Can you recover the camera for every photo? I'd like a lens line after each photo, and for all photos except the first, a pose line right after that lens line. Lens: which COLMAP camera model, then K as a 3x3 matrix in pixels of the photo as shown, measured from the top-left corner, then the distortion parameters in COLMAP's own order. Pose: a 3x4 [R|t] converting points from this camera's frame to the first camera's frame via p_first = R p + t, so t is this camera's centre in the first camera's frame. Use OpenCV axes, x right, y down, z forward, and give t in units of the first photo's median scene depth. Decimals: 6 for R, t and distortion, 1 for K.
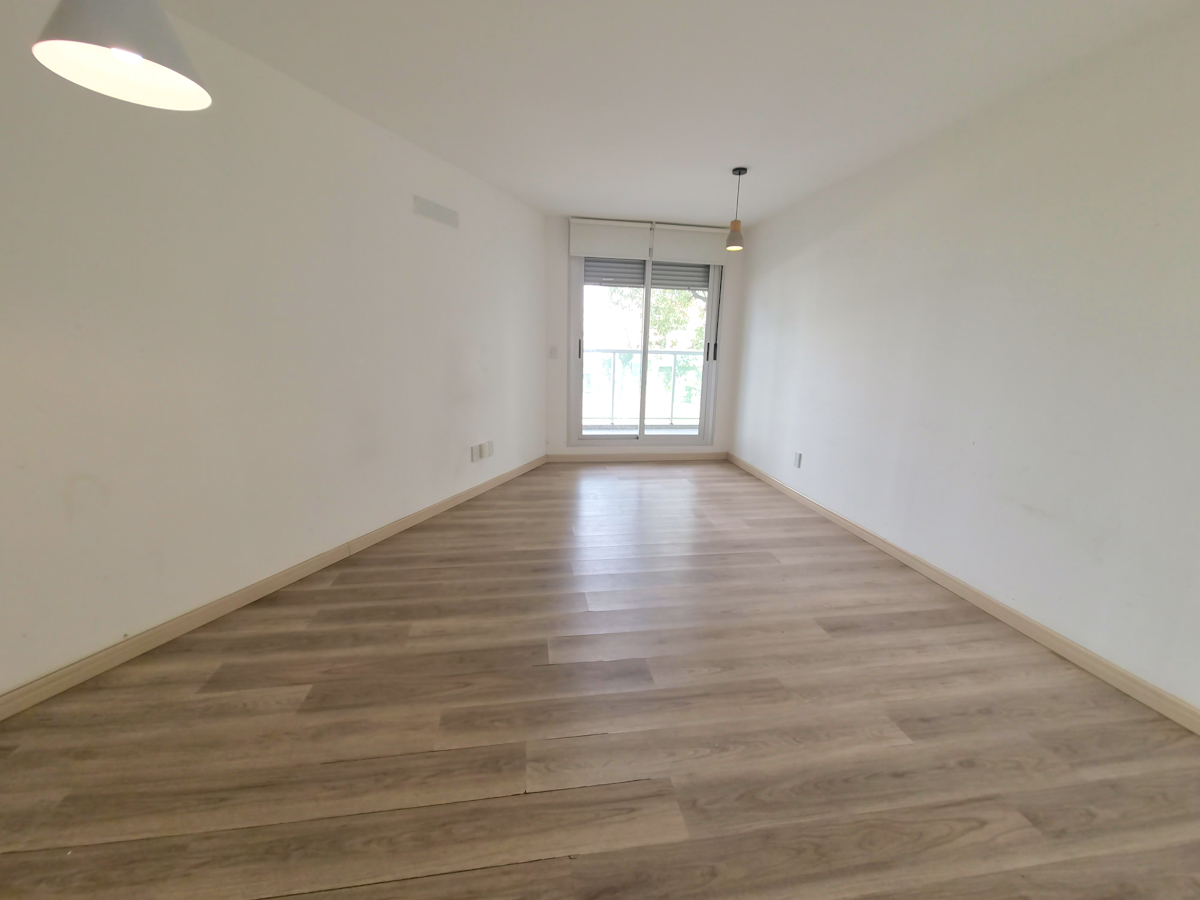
lens RADIAL K [[490.8, 0, 604.0], [0, 490.8, 436.6], [0, 0, 1]] dist [0.001222, 0.001130]
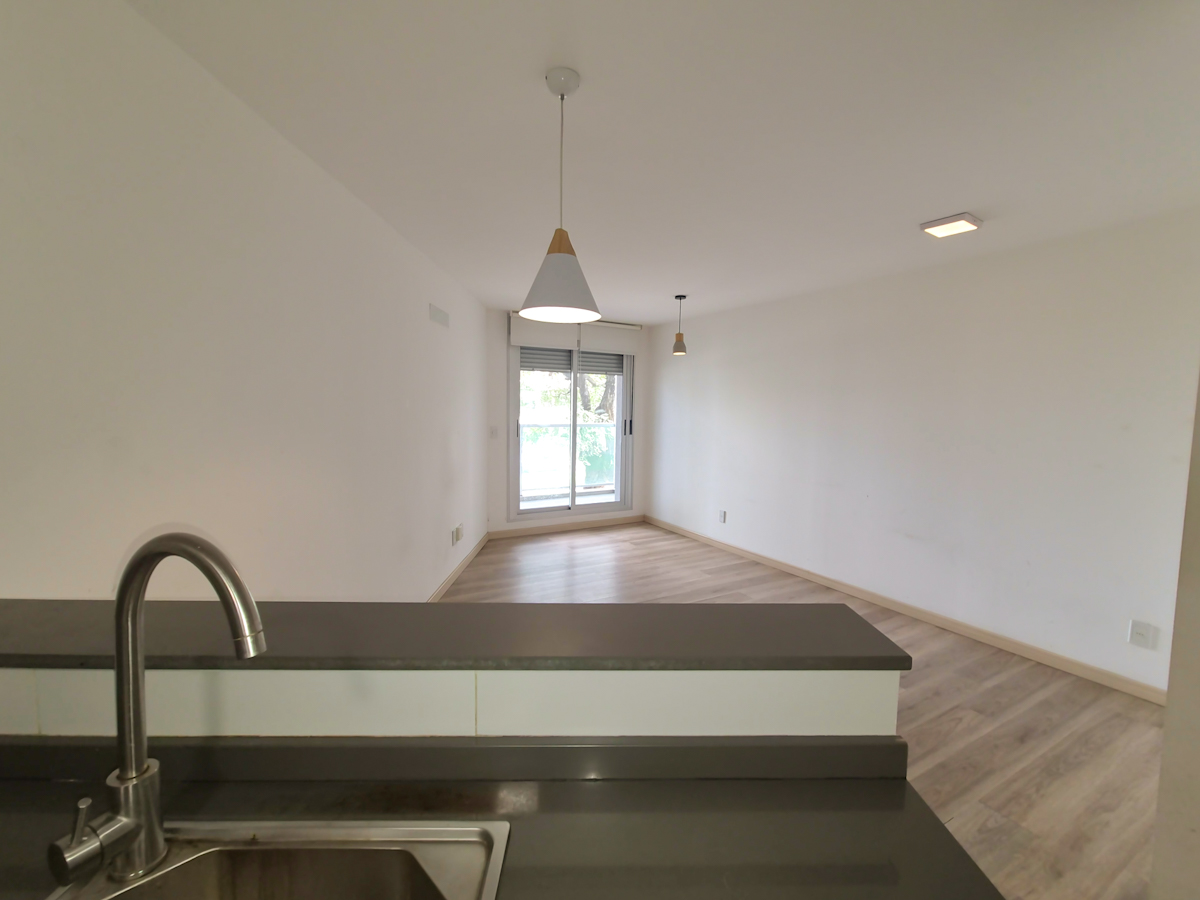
lens RADIAL K [[516.4, 0, 604.3], [0, 516.4, 432.9], [0, 0, 1]] dist [-0.001507, -0.000568]
pose [[0.935208, -0.028210, 0.352974, -0.285636], [0.072999, 0.990769, -0.114228, -0.029174], [-0.346493, 0.132594, 0.928634, -0.109982]]
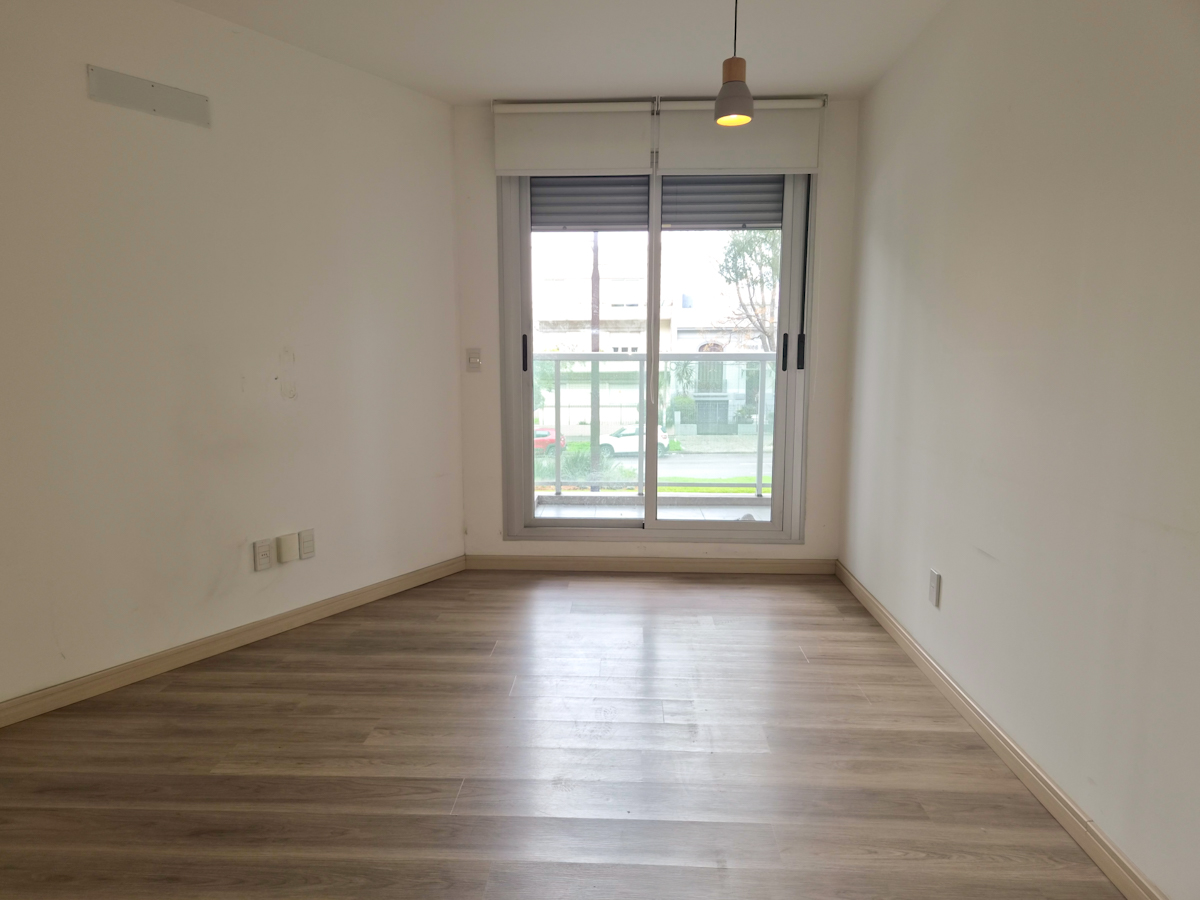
lens RADIAL K [[834.3, 0, 579.5], [0, 834.3, 452.5], [0, 0, 1]] dist [0.092893, -0.085711]
pose [[0.976129, -0.000109, -0.217190, 0.213384], [-0.014396, 0.997768, -0.065201, -0.017137], [0.216713, 0.066772, 0.973949, 0.163309]]
